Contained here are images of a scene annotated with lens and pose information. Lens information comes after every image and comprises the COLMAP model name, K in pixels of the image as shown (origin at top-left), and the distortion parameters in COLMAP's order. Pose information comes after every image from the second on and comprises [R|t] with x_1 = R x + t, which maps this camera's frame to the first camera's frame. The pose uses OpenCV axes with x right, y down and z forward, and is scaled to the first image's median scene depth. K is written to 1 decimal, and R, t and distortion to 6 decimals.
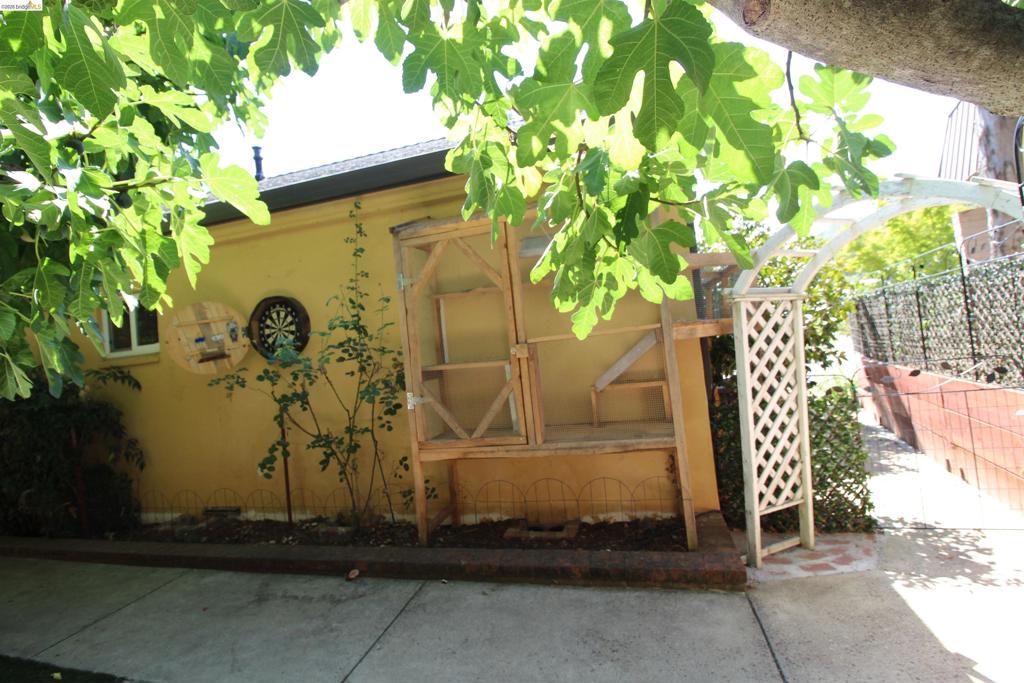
lens RADIAL K [[473.3, 0, 512.4], [0, 473.3, 326.1], [0, 0, 1]] dist [-0.002204, -0.011962]
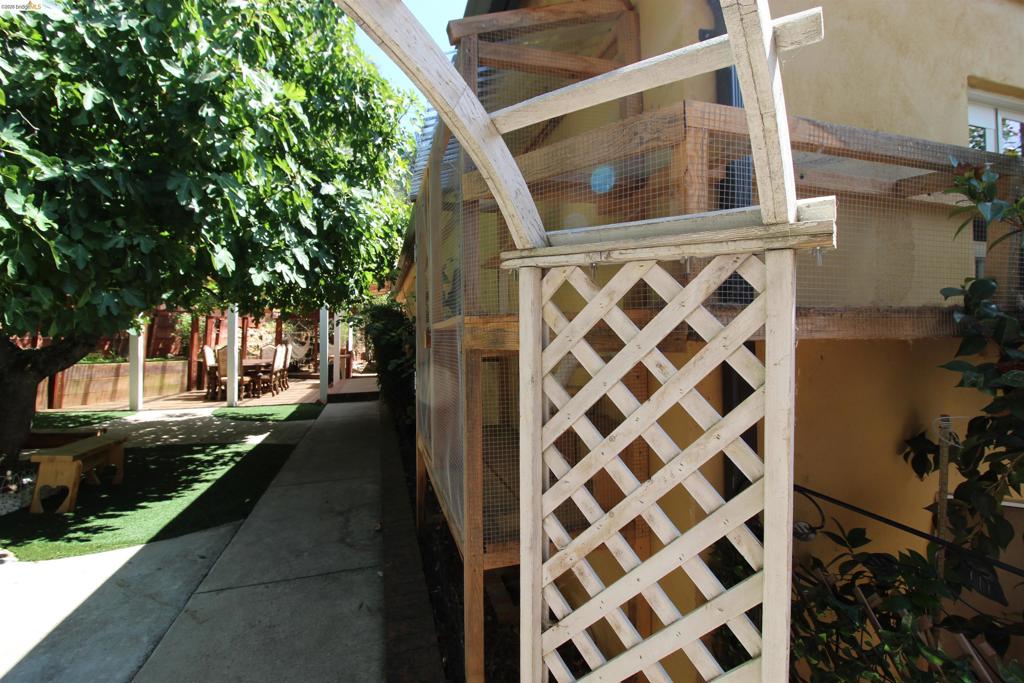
lens RADIAL K [[473.3, 0, 512.4], [0, 473.3, 326.1], [0, 0, 1]] dist [-0.002204, -0.011962]
pose [[0.520959, 0.078248, -0.849988, 0.770194], [-0.013035, 0.996403, 0.083738, -0.032185], [0.853482, -0.032544, 0.520105, 0.771960]]
